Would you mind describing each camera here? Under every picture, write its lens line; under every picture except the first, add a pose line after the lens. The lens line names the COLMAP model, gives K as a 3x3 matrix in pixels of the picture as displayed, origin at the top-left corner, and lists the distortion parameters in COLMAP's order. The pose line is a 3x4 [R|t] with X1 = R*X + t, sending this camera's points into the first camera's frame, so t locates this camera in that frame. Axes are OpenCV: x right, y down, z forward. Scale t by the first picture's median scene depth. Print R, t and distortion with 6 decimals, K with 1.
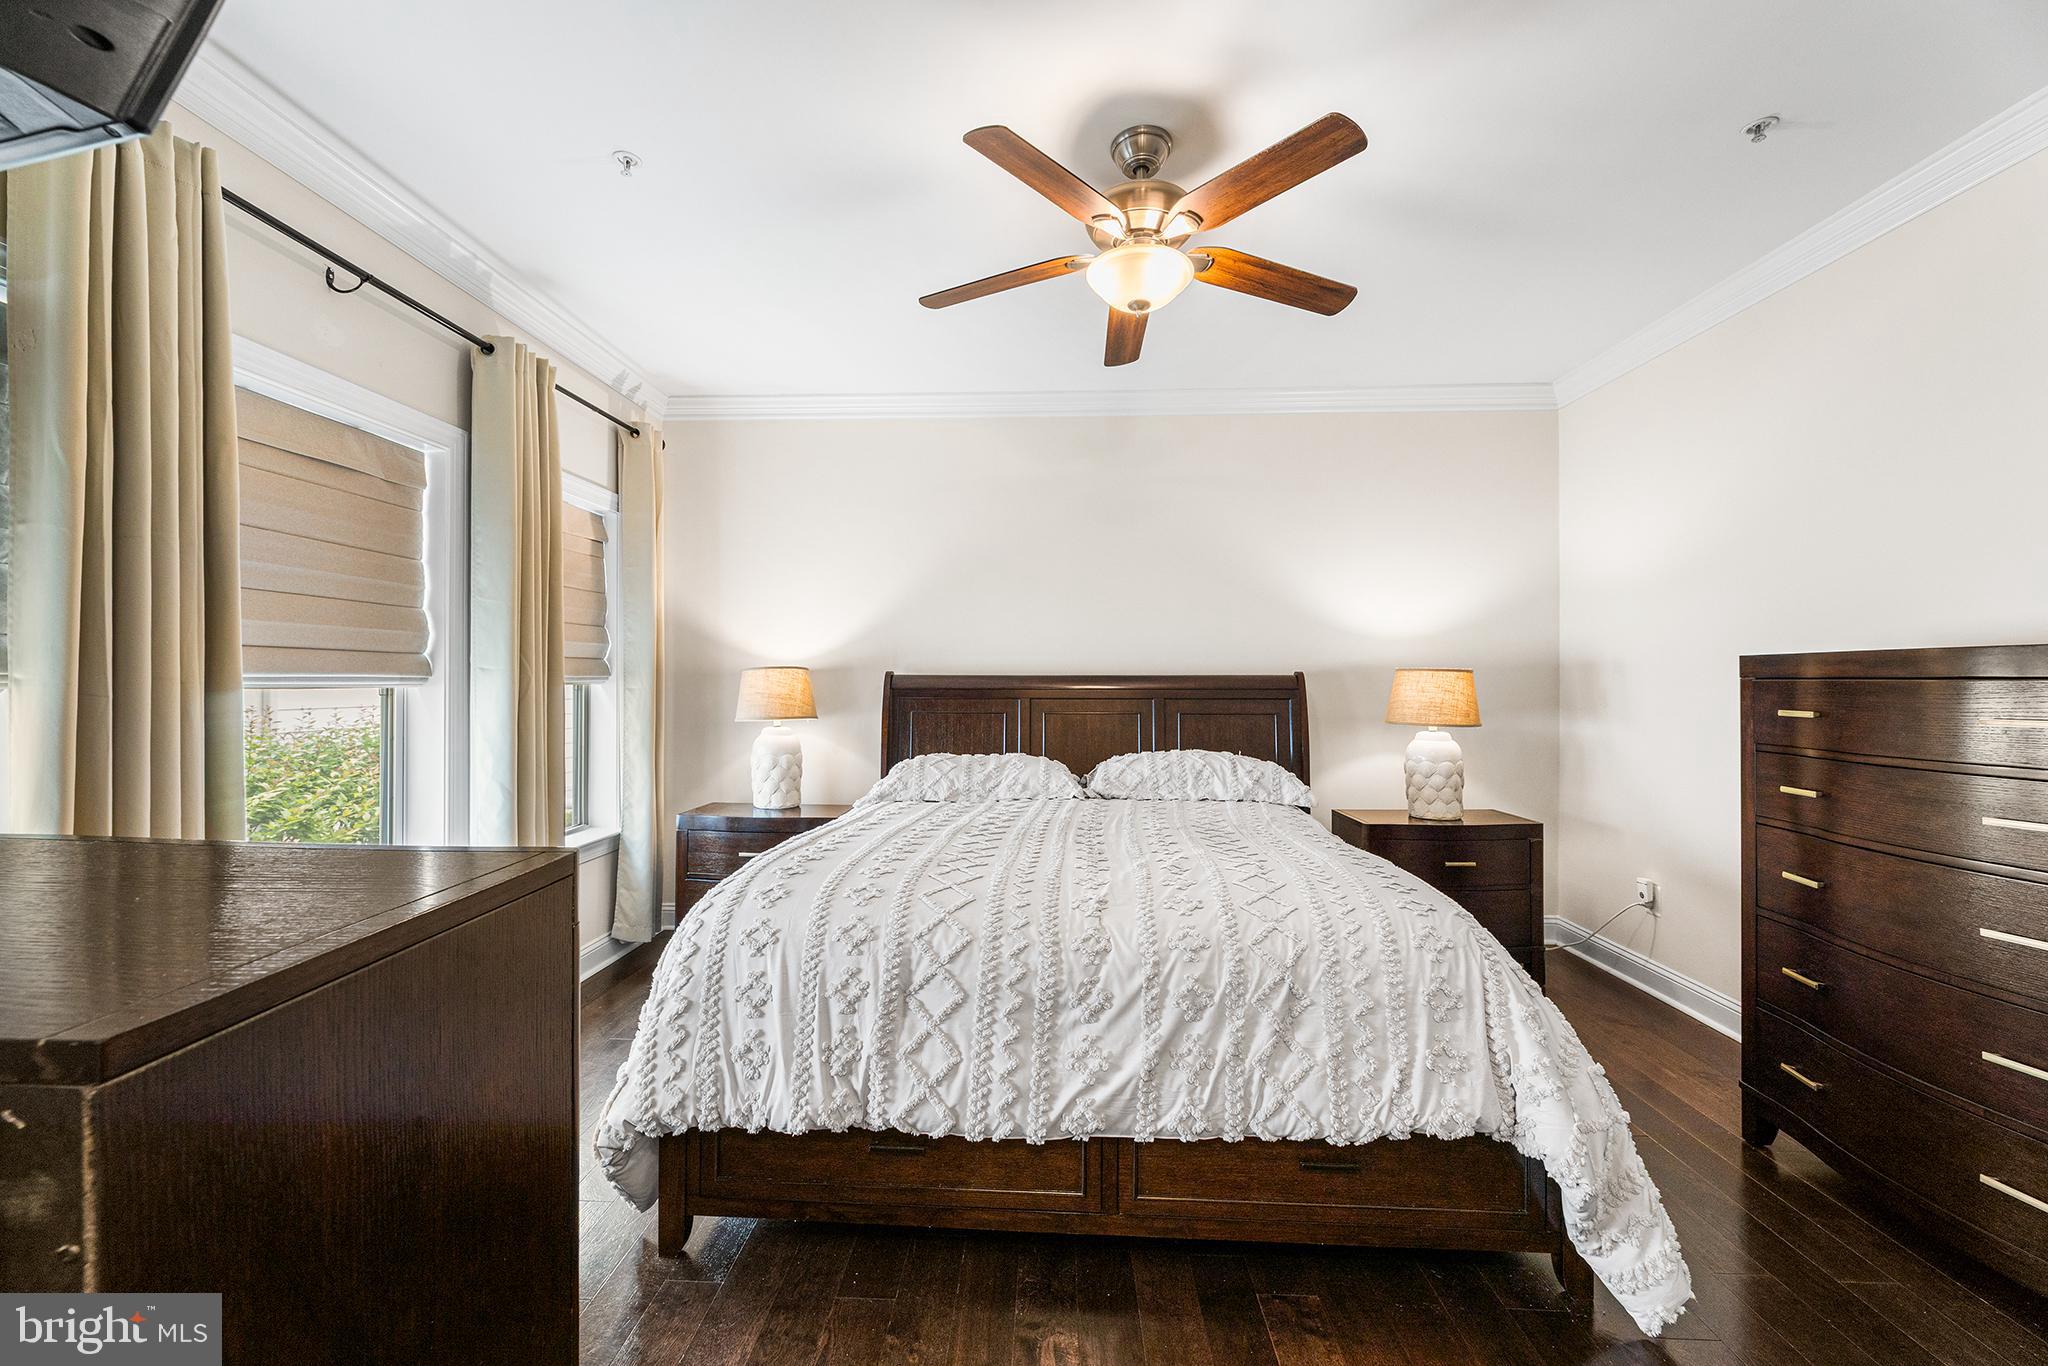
lens RADIAL K [[800.6, 0, 1014.4], [0, 800.6, 678.6], [0, 0, 1]] dist [0.000551, -0.000031]
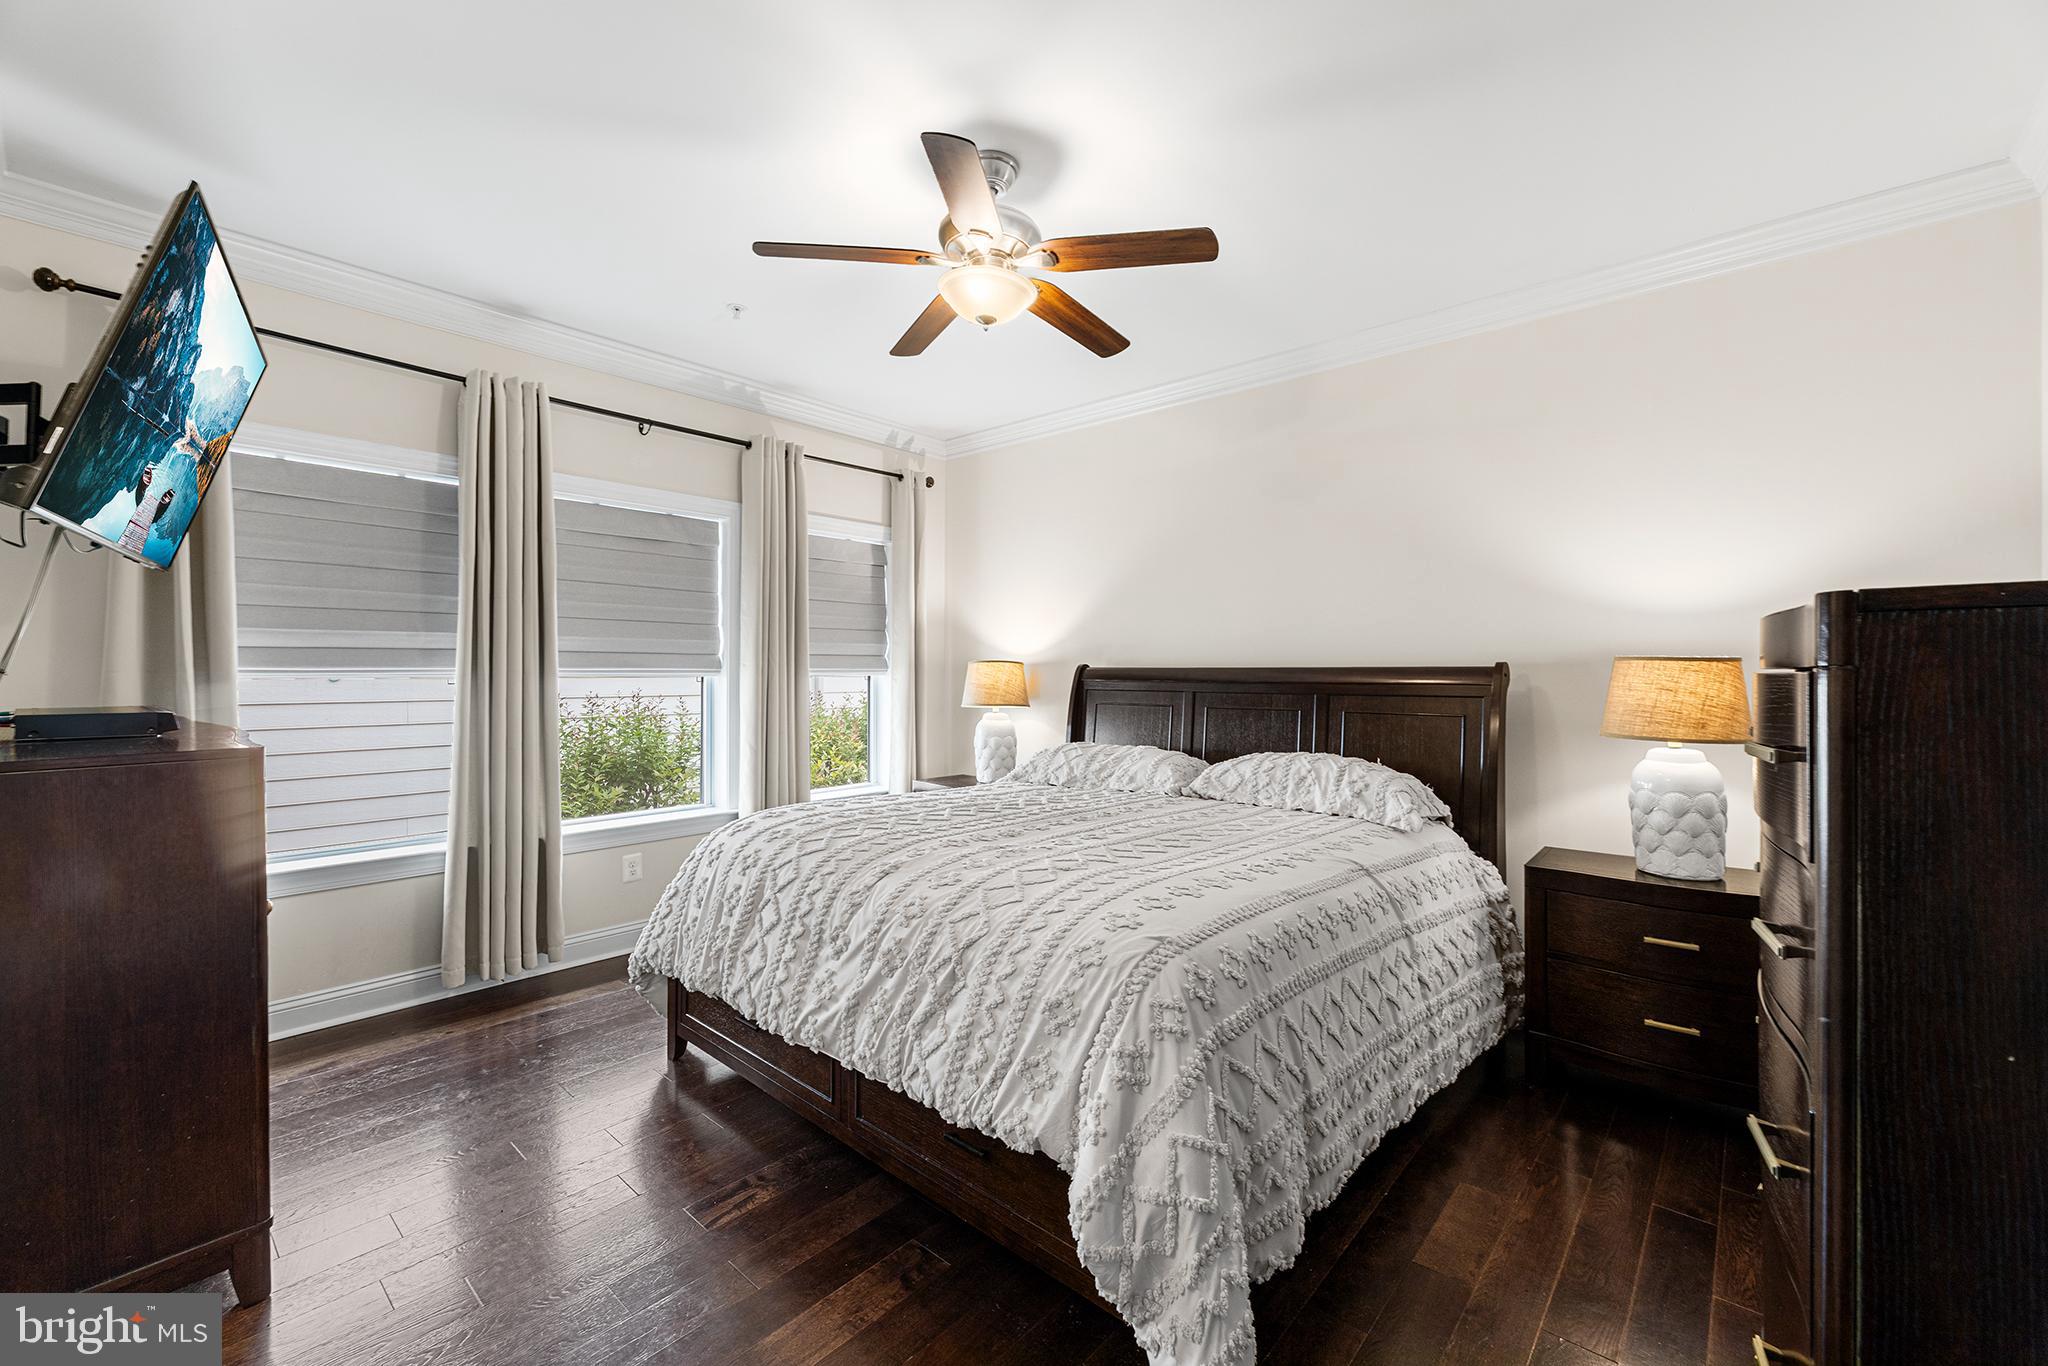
lens RADIAL K [[823.1, 0, 1023.6], [0, 823.1, 669.7], [0, 0, 1]] dist [0.001881, 0.000185]
pose [[0.785352, -0.001055, -0.619048, 1.004478], [-0.000151, 0.999998, -0.001895, 0.000658], [0.619049, 0.001582, 0.785351, 0.197603]]
